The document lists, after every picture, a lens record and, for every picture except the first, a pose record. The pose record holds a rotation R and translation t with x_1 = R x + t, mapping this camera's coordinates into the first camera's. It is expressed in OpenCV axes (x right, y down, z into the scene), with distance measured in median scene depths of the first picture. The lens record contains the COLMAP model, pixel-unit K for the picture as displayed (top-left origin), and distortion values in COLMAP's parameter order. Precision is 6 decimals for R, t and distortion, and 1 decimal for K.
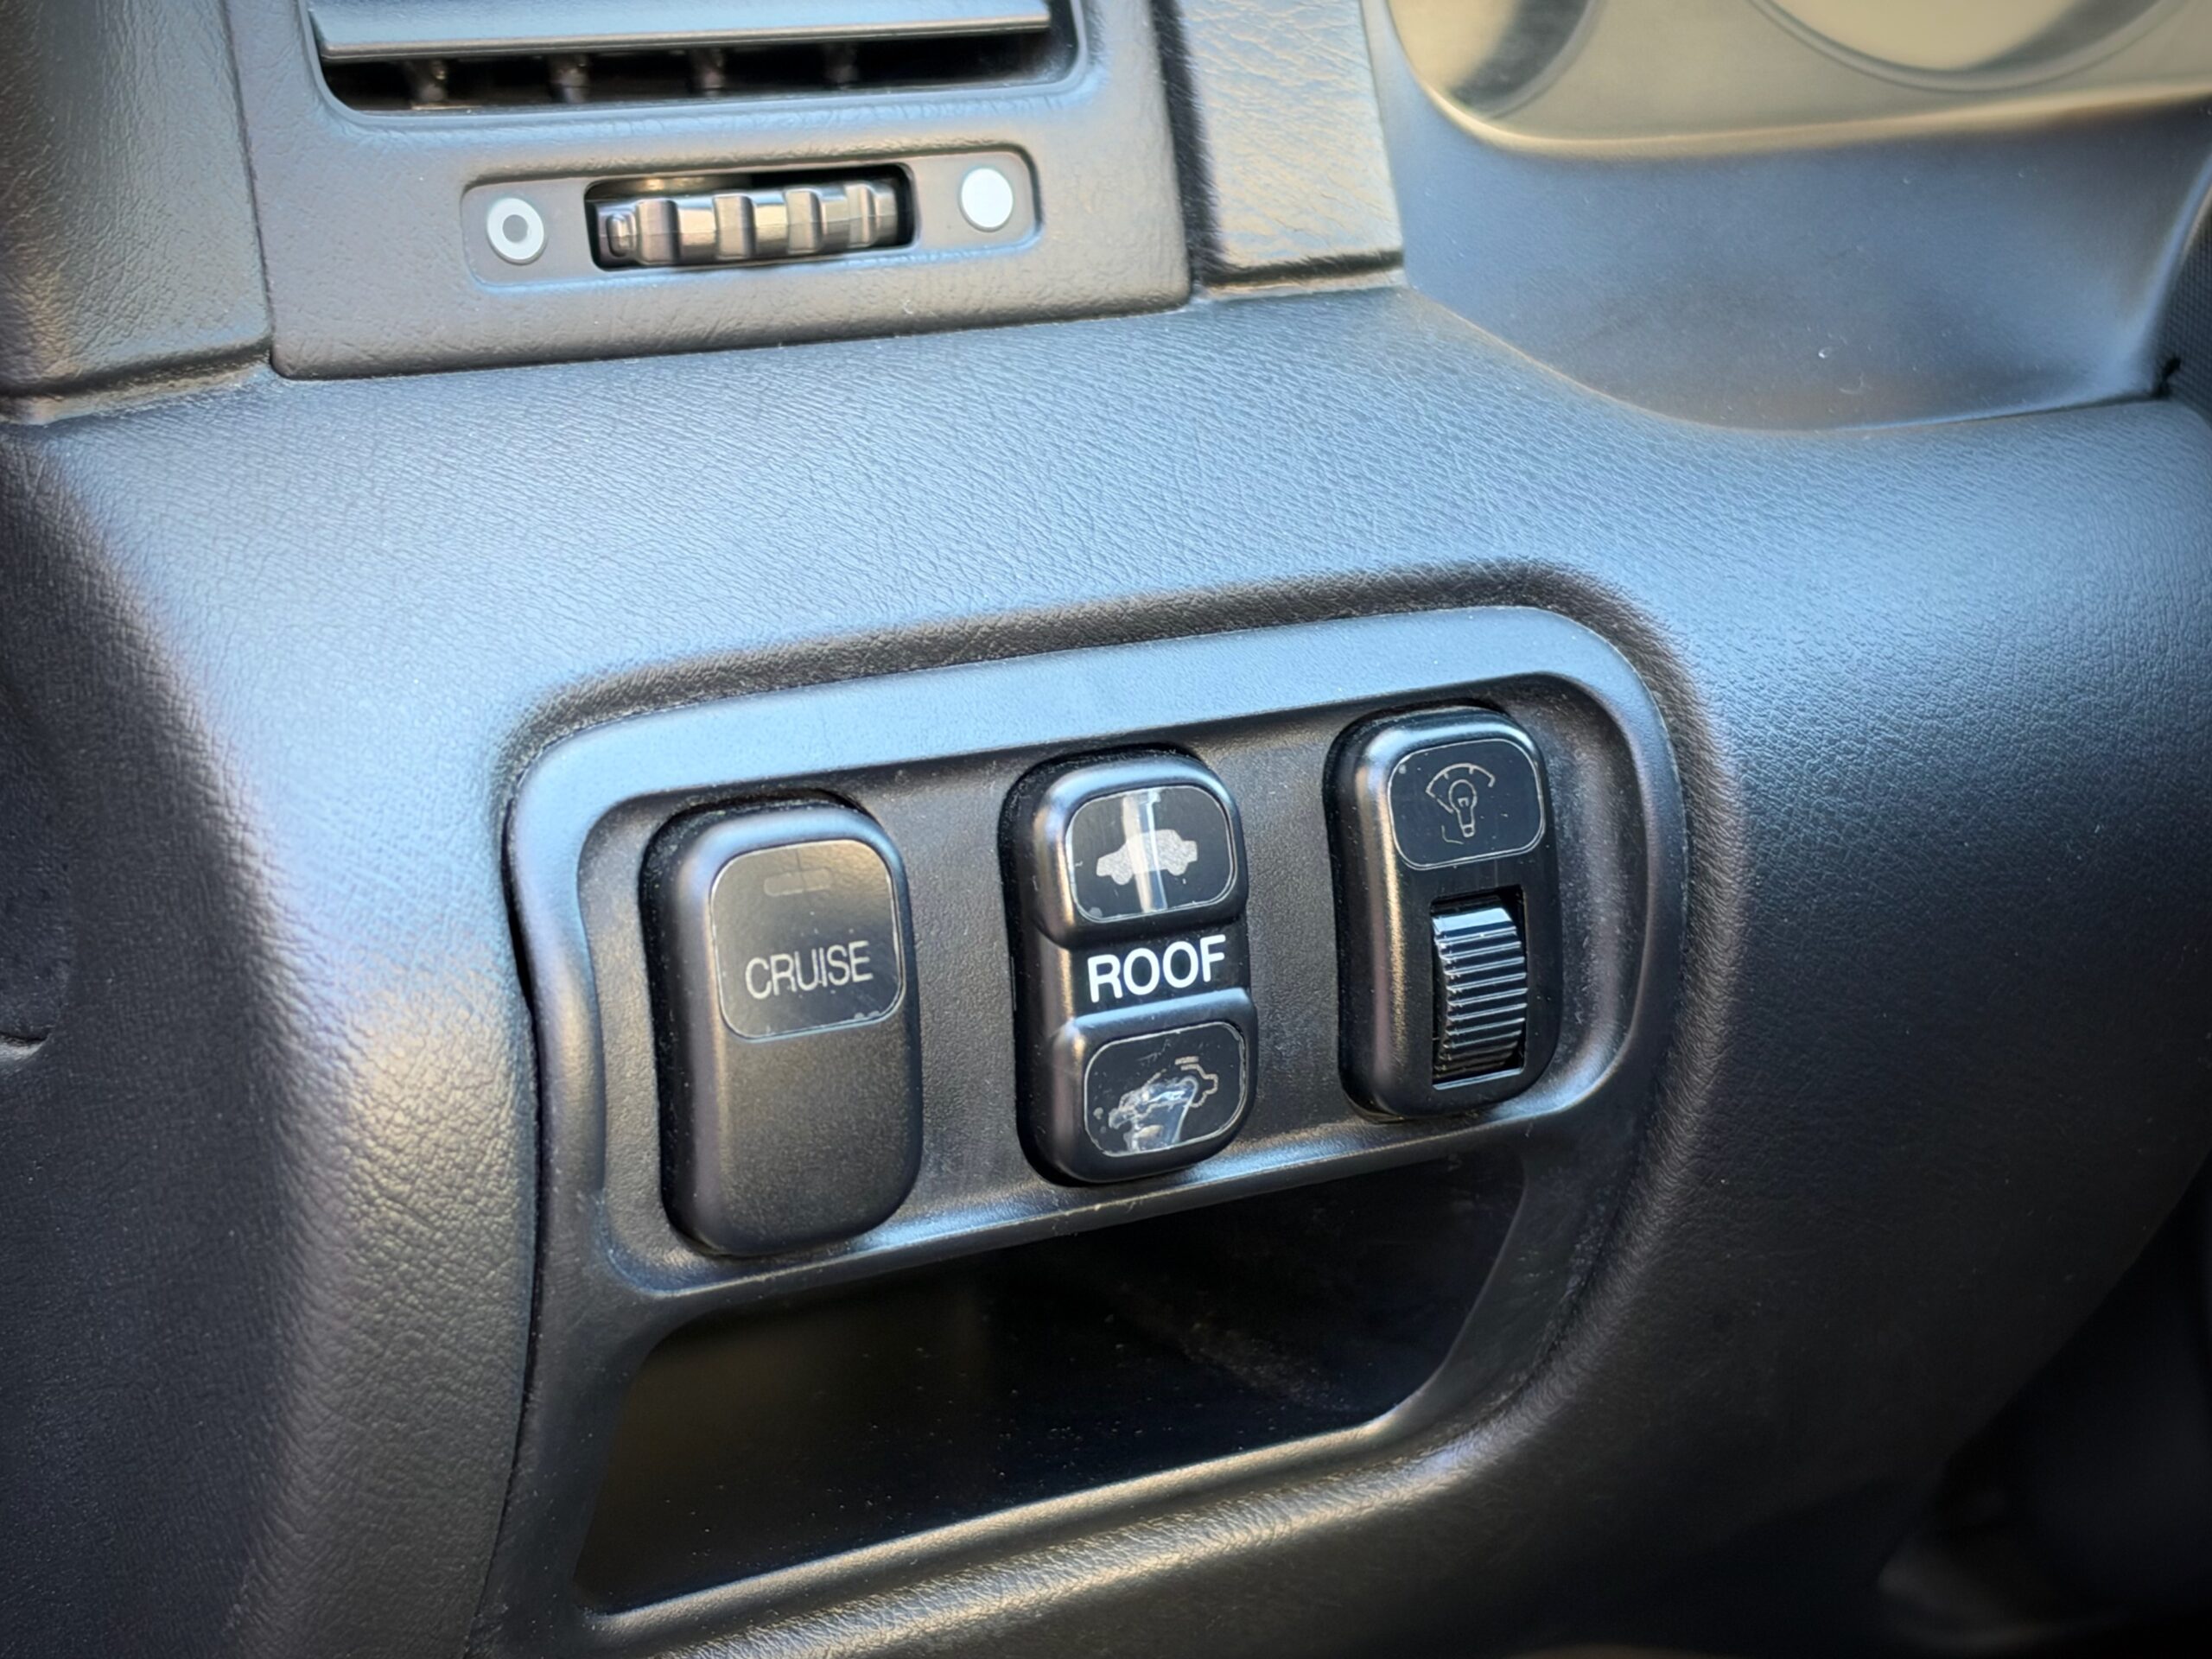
lens RADIAL K [[4291.1, 0, 1106.0], [0, 4291.1, 829.5], [0, 0, 1]] dist [0.073597, 0.170132]
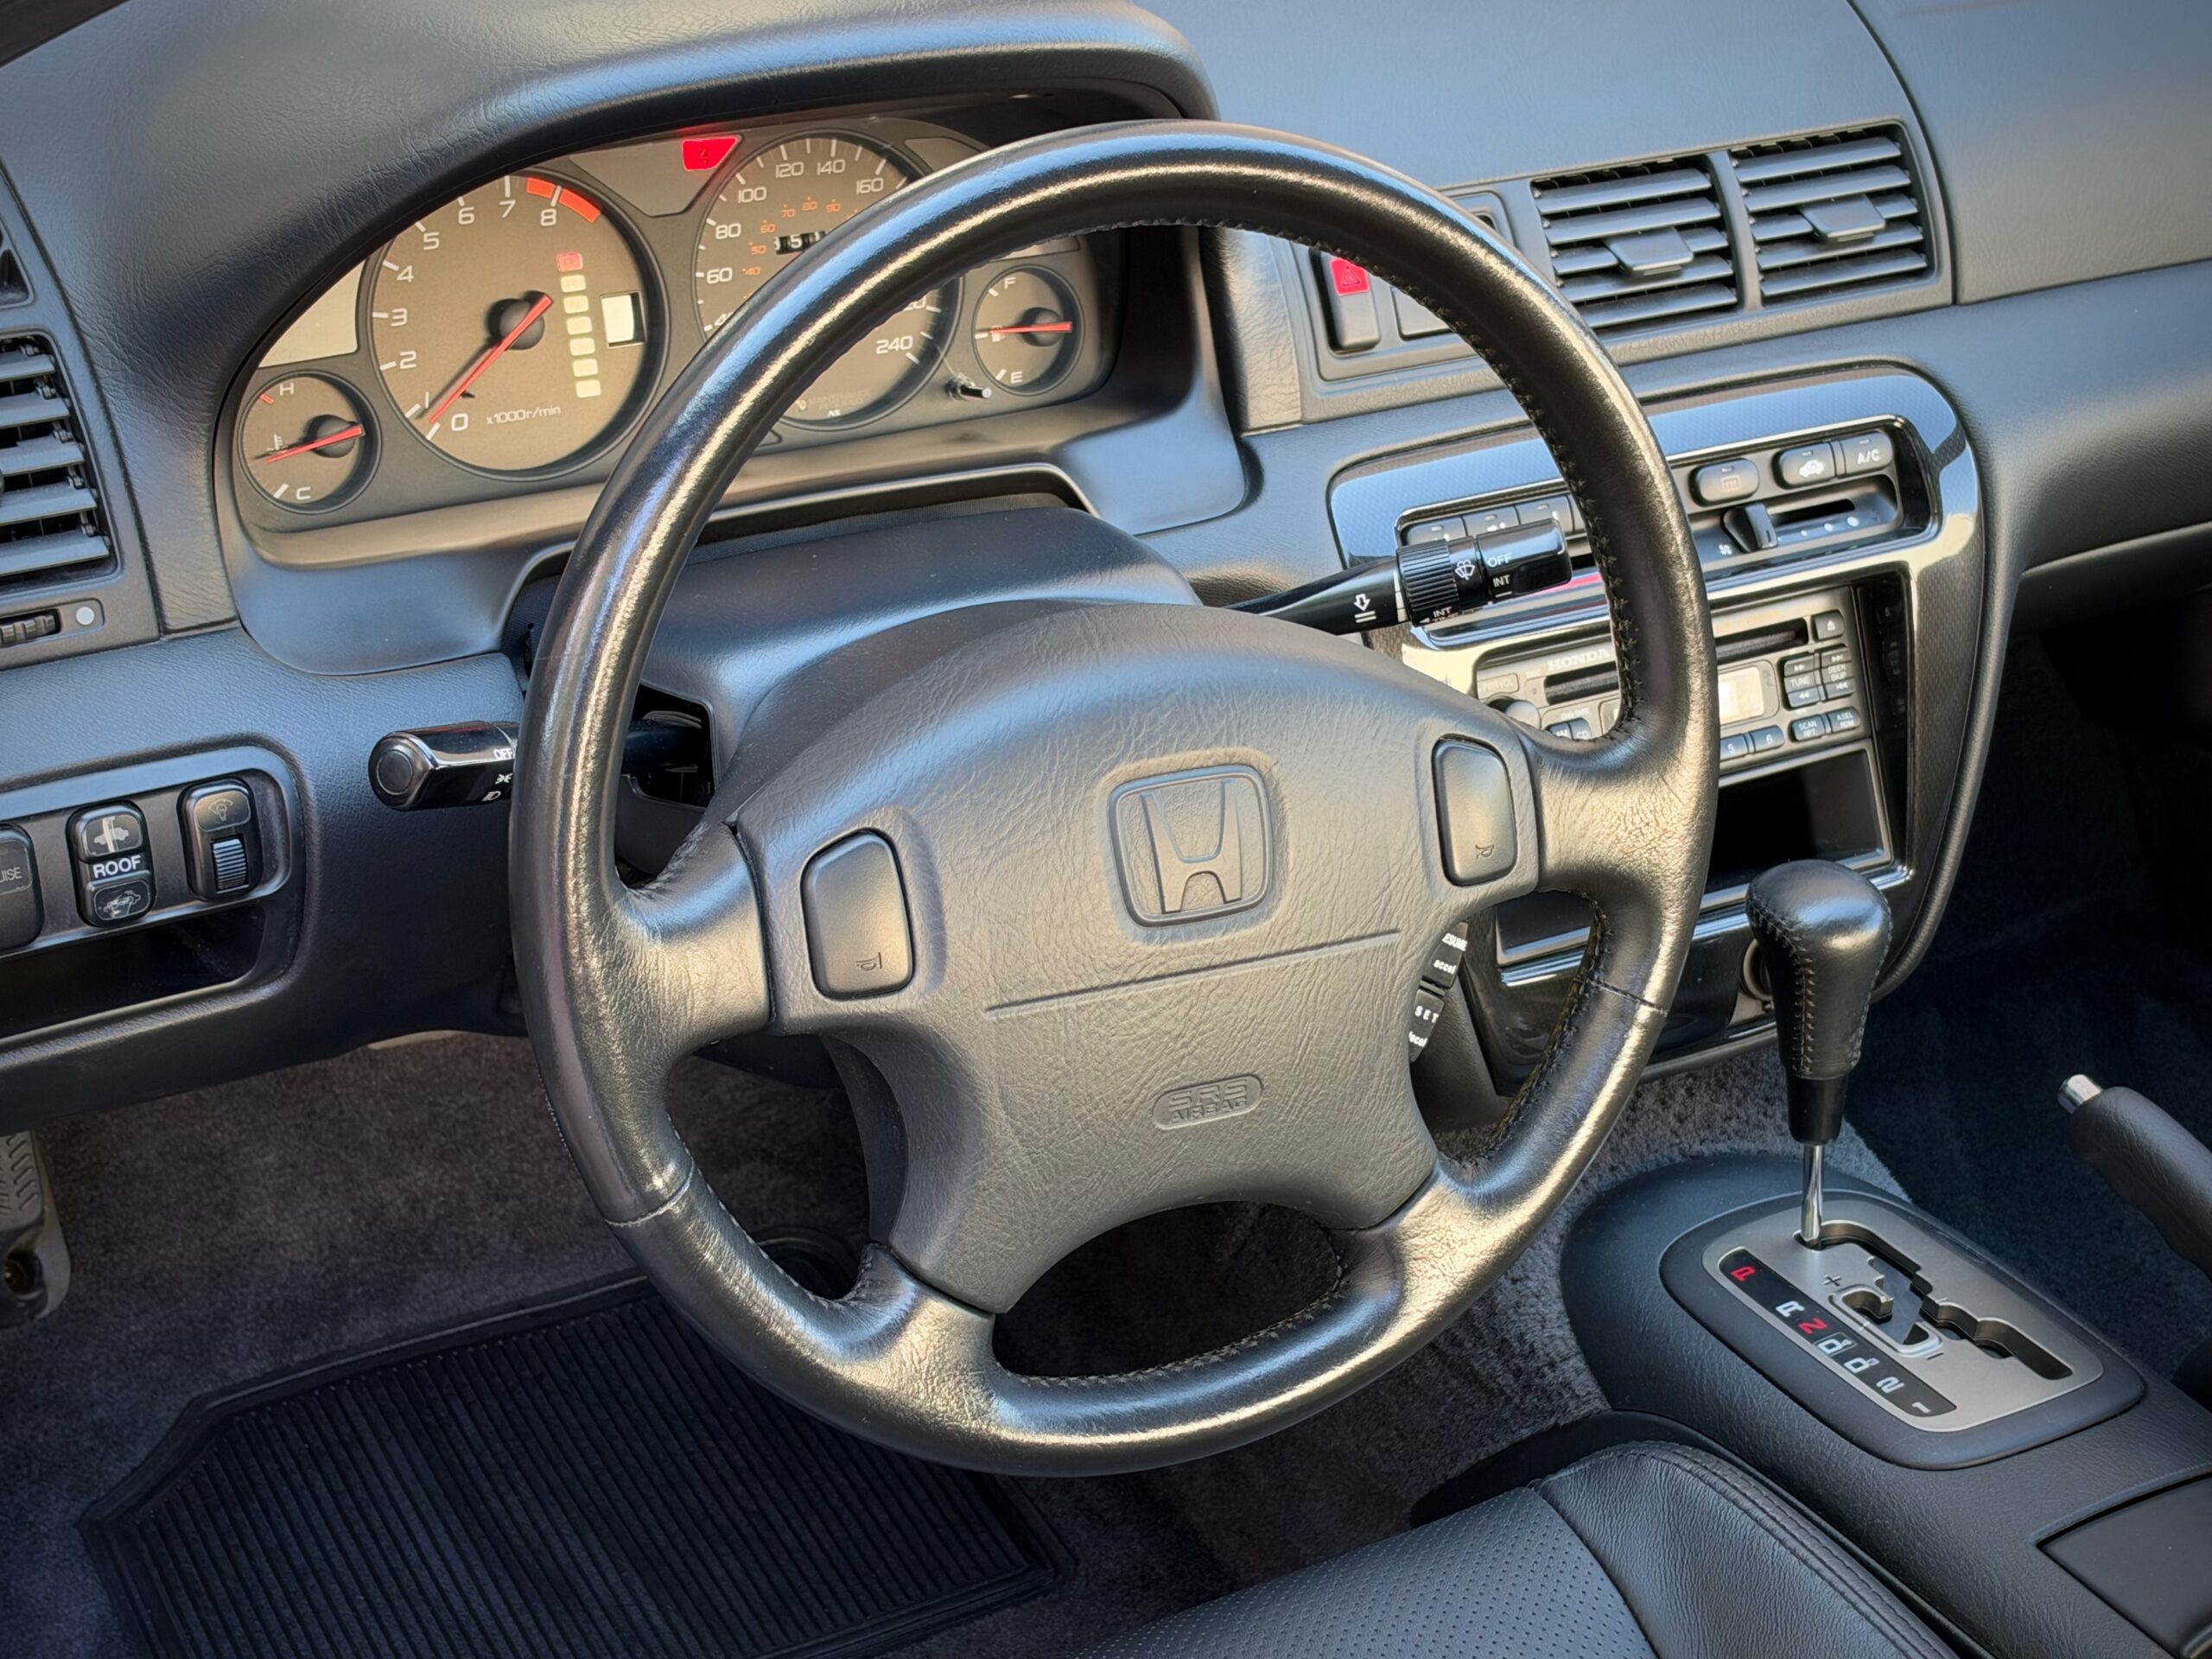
lens RADIAL K [[3487.9, 0, 1106.0], [0, 3487.9, 829.5], [0, 0, 1]] dist [0.291484, -0.977364]
pose [[0.999571, -0.006321, 0.028586, 0.729459], [0.001601, 0.986749, 0.162245, -0.461526], [-0.029232, -0.162129, 0.986336, -1.855892]]
